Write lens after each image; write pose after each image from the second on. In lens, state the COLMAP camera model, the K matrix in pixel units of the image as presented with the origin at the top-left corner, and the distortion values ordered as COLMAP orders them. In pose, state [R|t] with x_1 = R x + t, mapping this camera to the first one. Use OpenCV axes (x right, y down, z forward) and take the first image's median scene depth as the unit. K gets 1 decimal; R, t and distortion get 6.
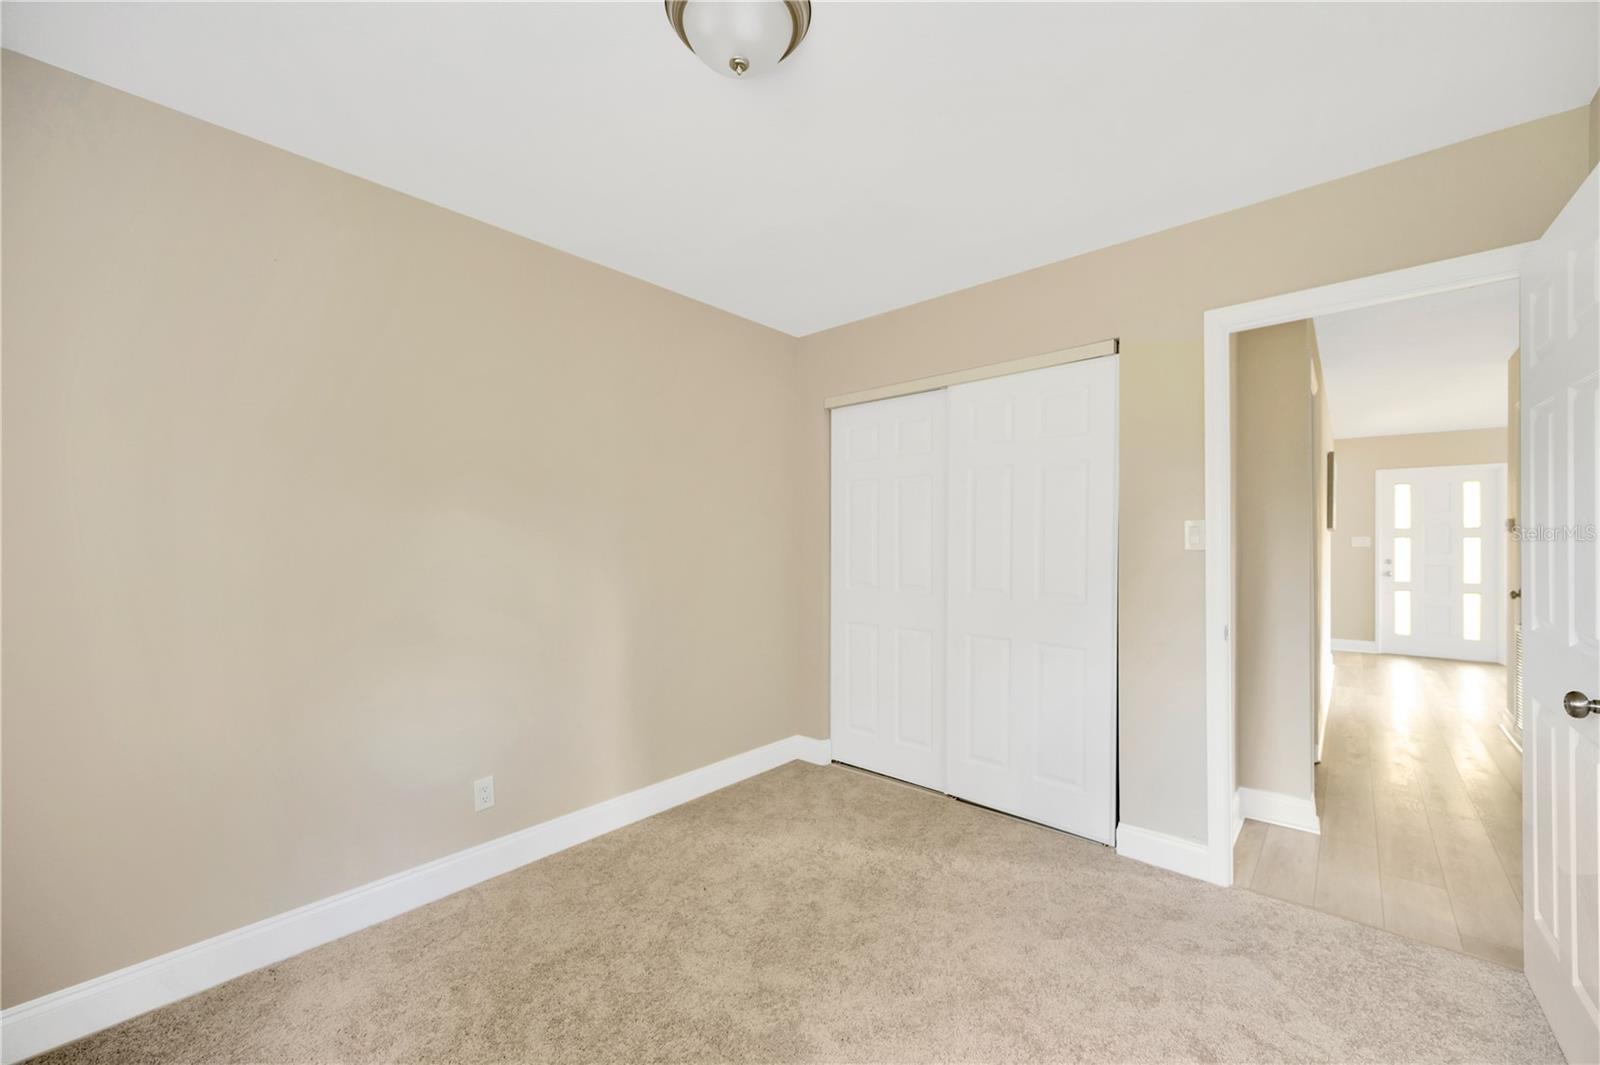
lens RADIAL K [[629.4, 0, 803.7], [0, 629.4, 533.6], [0, 0, 1]] dist [0.000856, 0.000023]
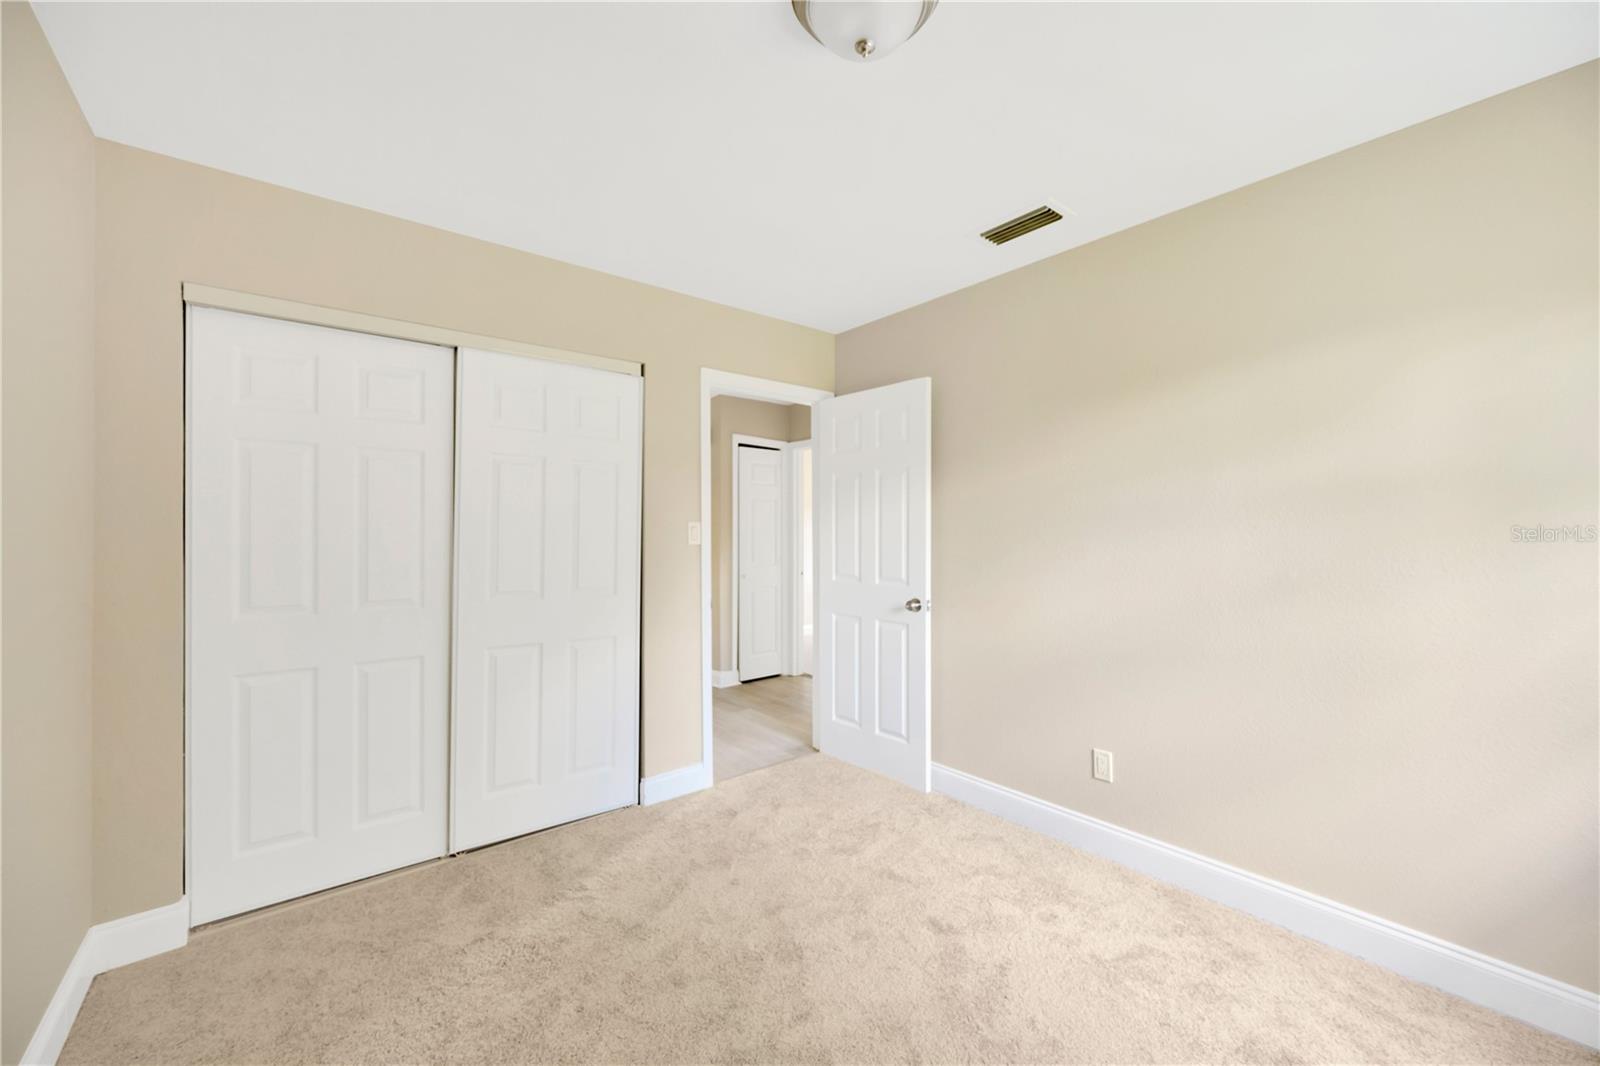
lens RADIAL K [[629.4, 0, 803.7], [0, 629.4, 534.1], [0, 0, 1]] dist [0.000856, 0.000023]
pose [[0.160744, 0.000640, 0.986996, -0.609825], [-0.005319, 0.999986, 0.000218, 0.002208], [-0.986982, -0.005285, 0.160746, 0.526750]]
